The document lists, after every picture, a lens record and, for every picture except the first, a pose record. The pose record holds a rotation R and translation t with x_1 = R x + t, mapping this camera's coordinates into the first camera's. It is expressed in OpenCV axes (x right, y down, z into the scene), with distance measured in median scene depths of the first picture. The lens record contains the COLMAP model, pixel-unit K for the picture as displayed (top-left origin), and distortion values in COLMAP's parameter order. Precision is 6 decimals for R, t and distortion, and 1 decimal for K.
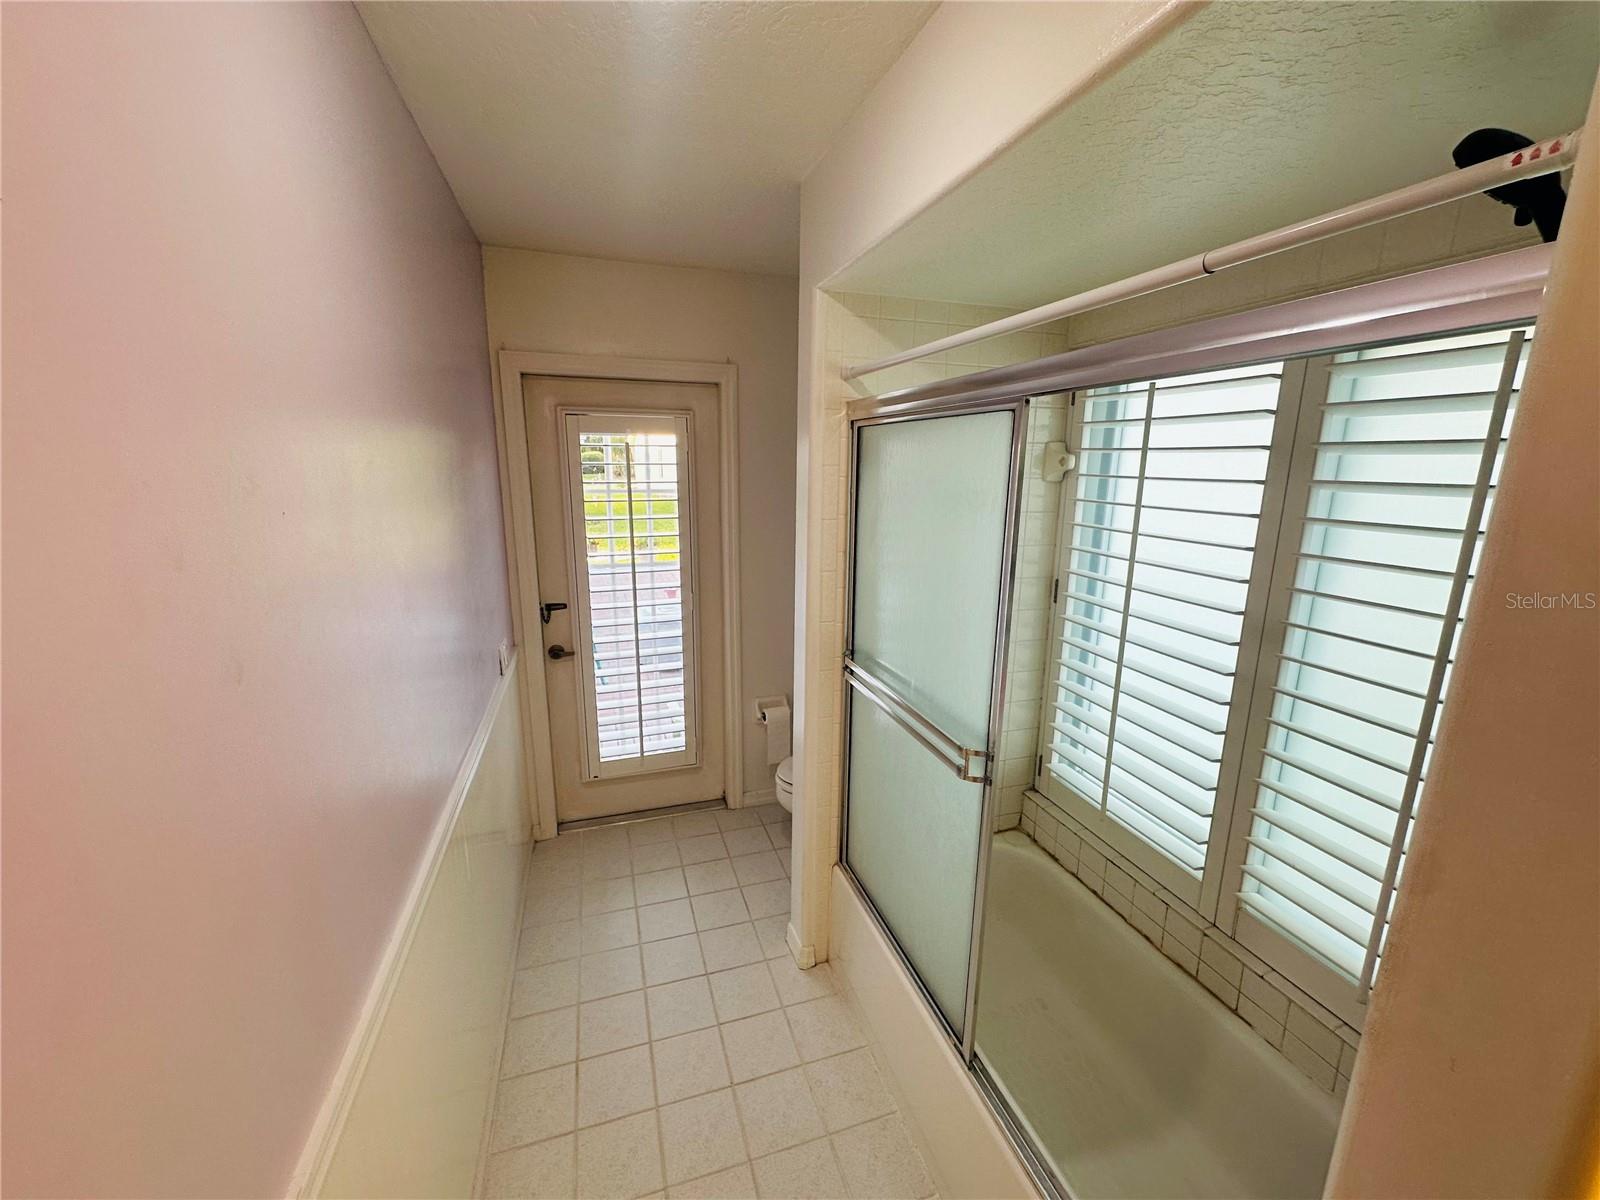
lens RADIAL K [[638.5, 0, 799.2], [0, 638.5, 601.8], [0, 0, 1]] dist [-0.002516, 0.000758]
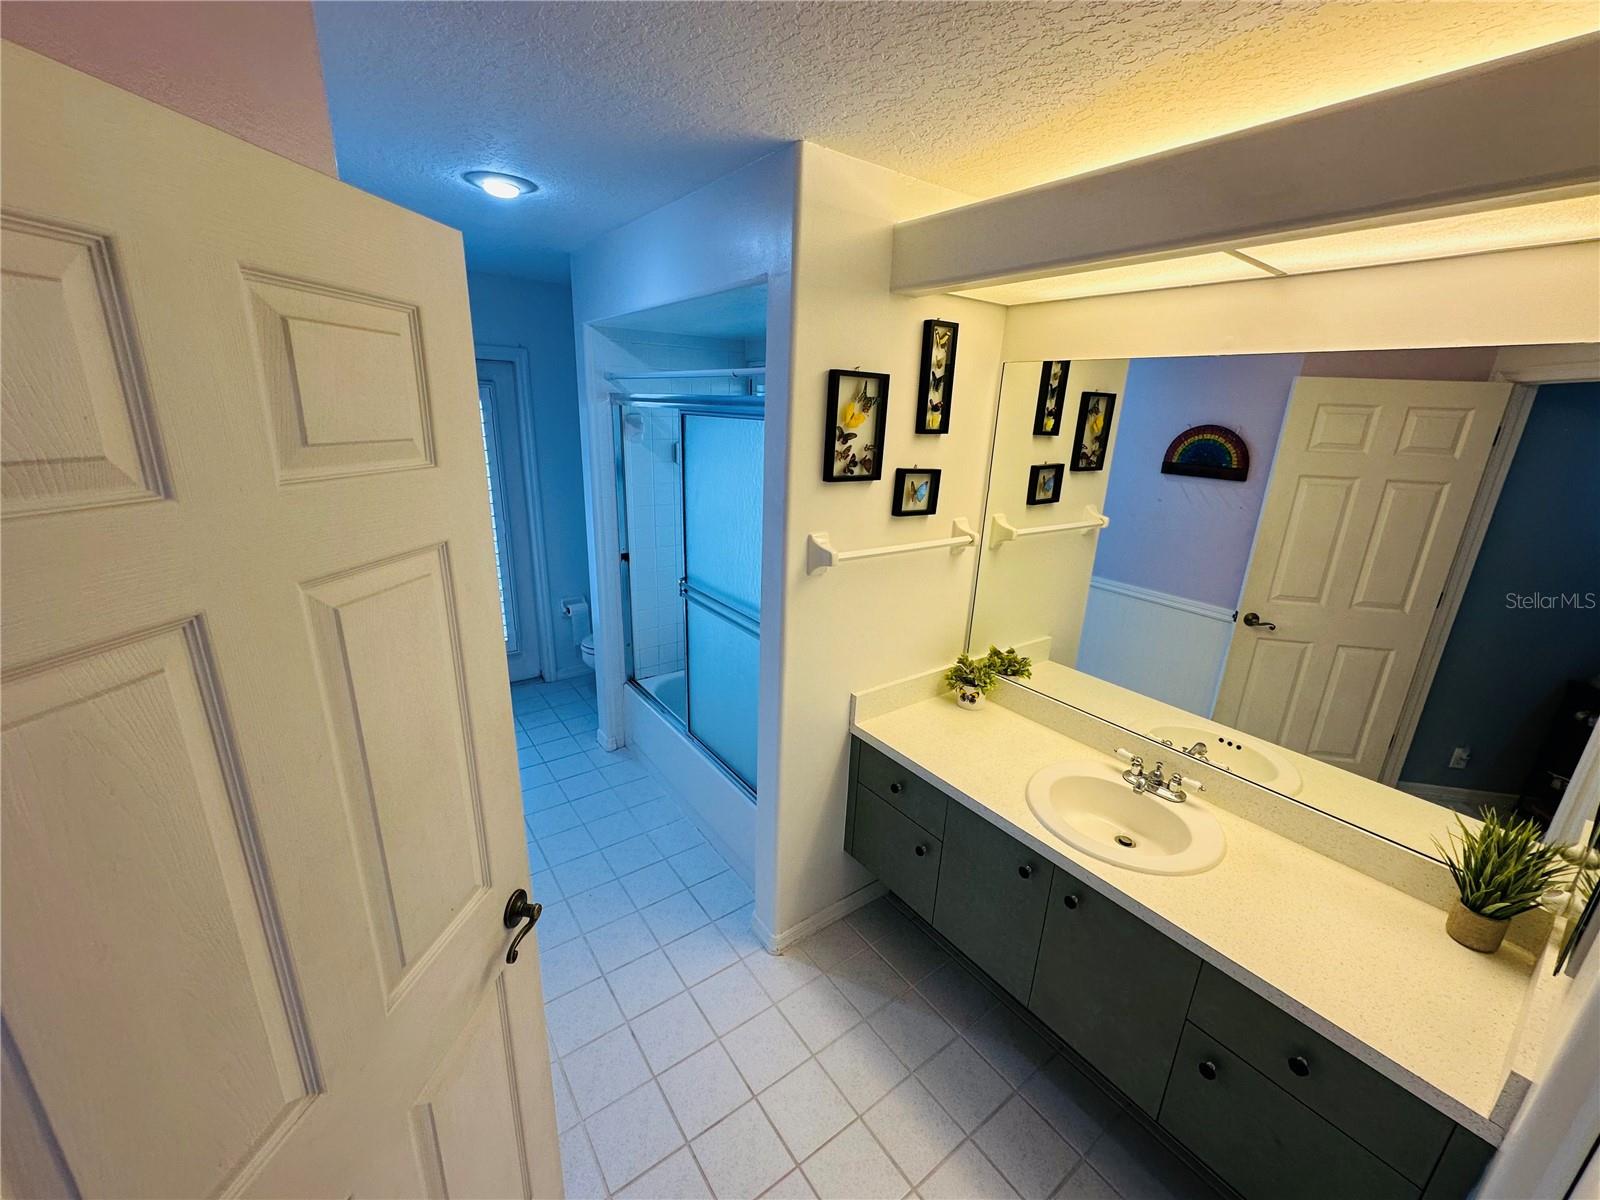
lens RADIAL K [[638.5, 0, 808.4], [0, 638.5, 604.4], [0, 0, 1]] dist [-0.002516, 0.000758]
pose [[0.945140, -0.072929, 0.318422, -0.003891], [0.043266, 0.994120, 0.099262, 0.058090], [-0.323789, -0.080040, 0.942738, -0.496791]]
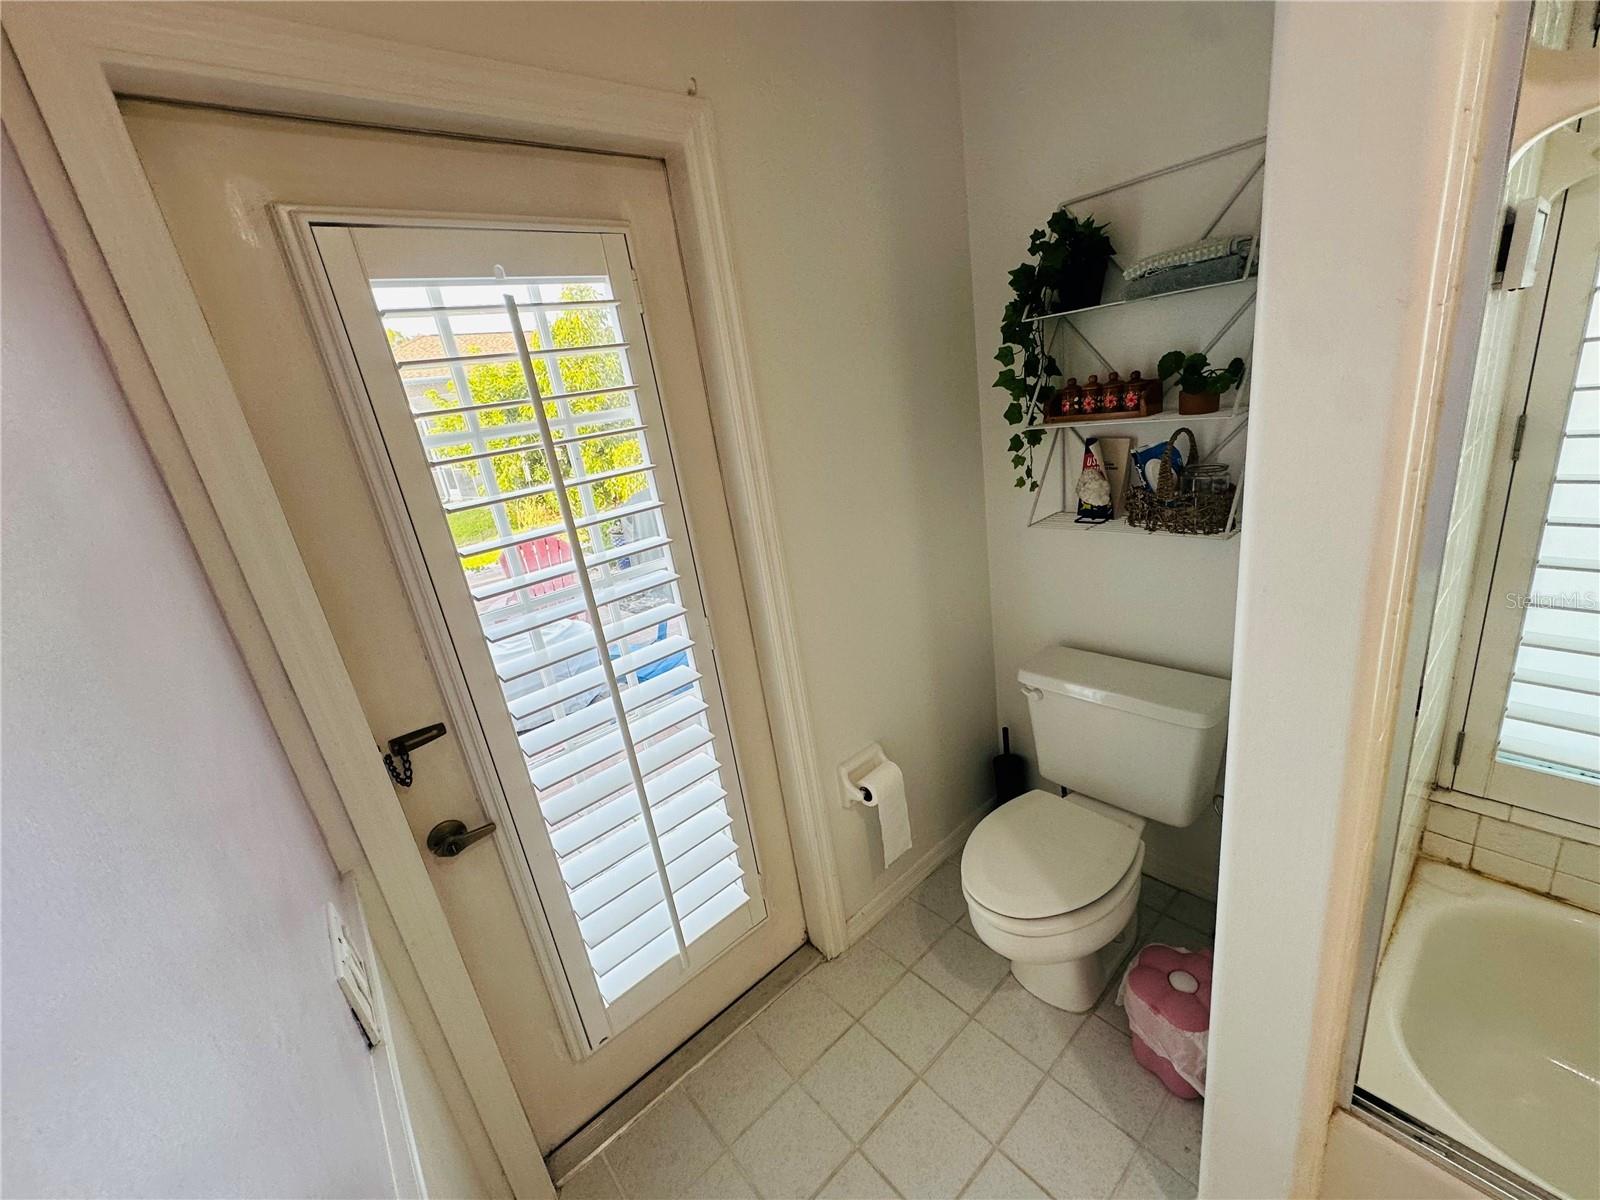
lens RADIAL K [[638.5, 0, 797.7], [0, 638.5, 602.1], [0, 0, 1]] dist [-0.002516, 0.000758]
pose [[0.913462, -0.256987, 0.315507, -0.268211], [0.234682, 0.966114, 0.107465, -0.063882], [-0.332433, -0.024122, 0.942818, 0.540851]]
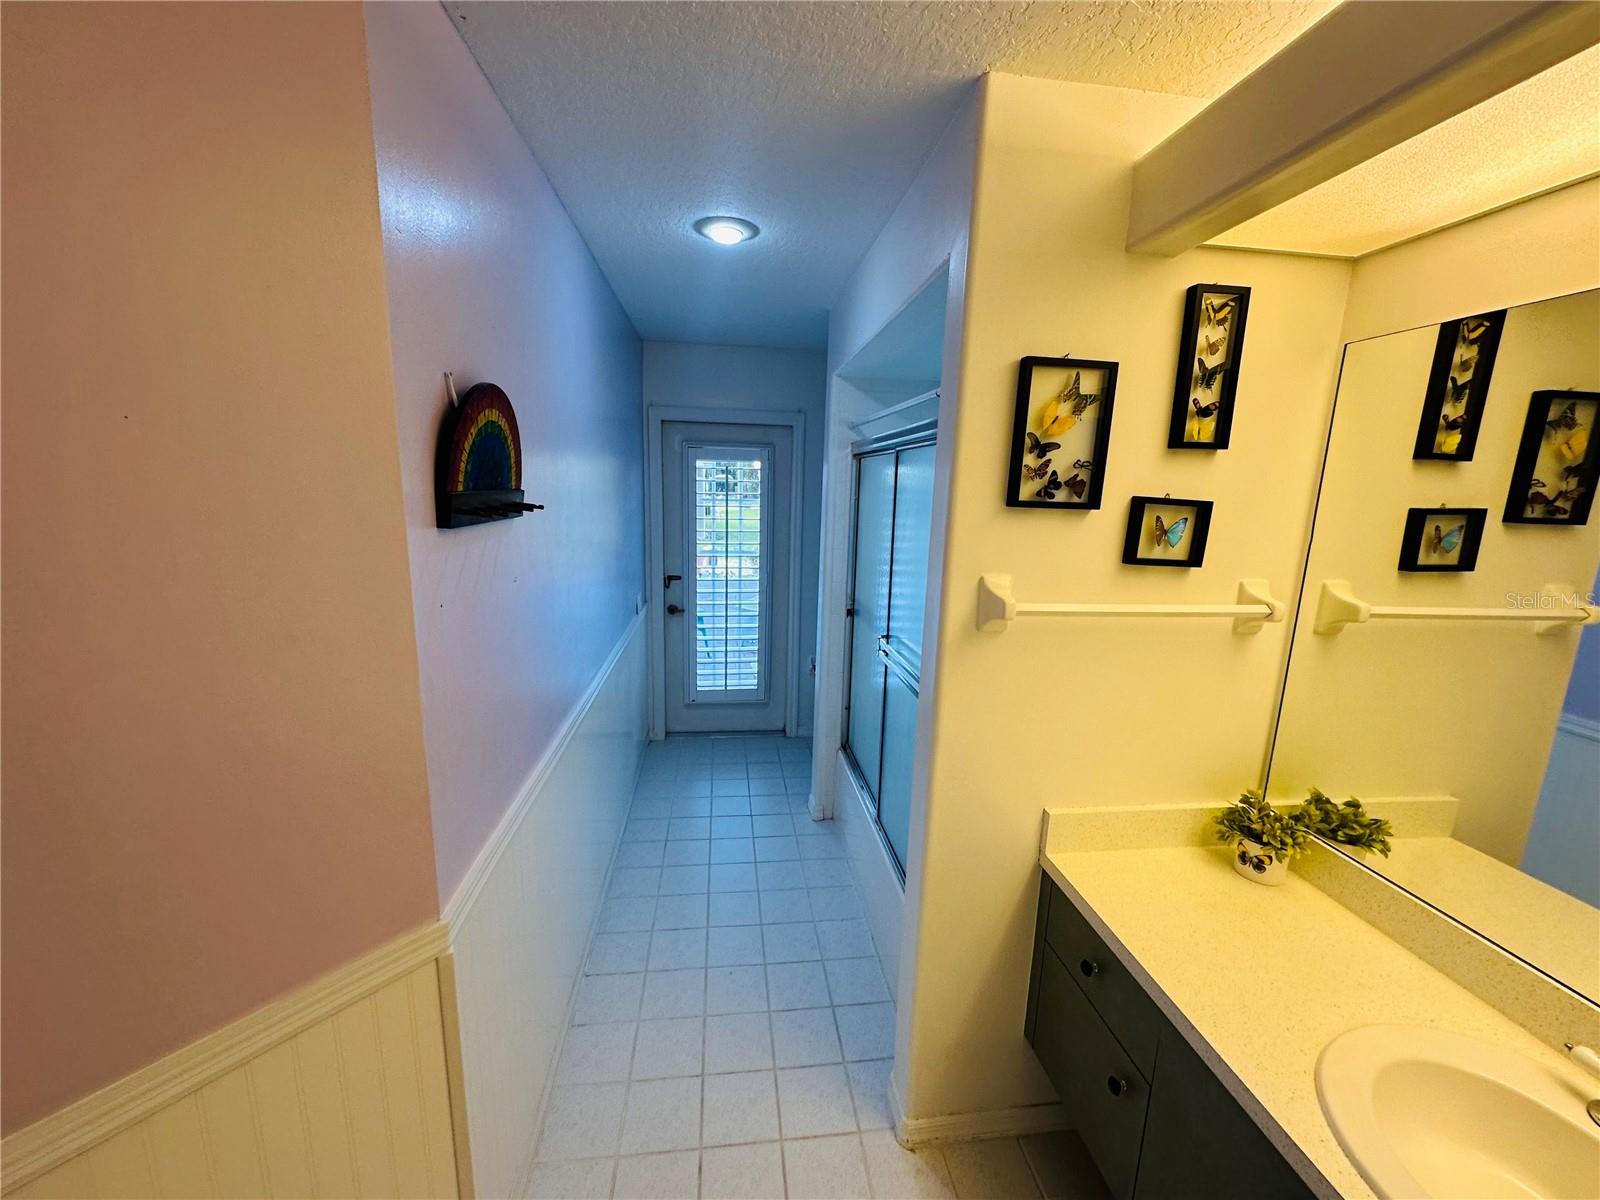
lens RADIAL K [[638.5, 0, 803.7], [0, 638.5, 603.3], [0, 0, 1]] dist [-0.002516, 0.000758]
pose [[0.982827, 0.051448, -0.177214, 0.170597], [-0.058477, 0.997687, -0.034668, 0.099589], [0.175021, 0.044436, 0.983562, -0.377817]]
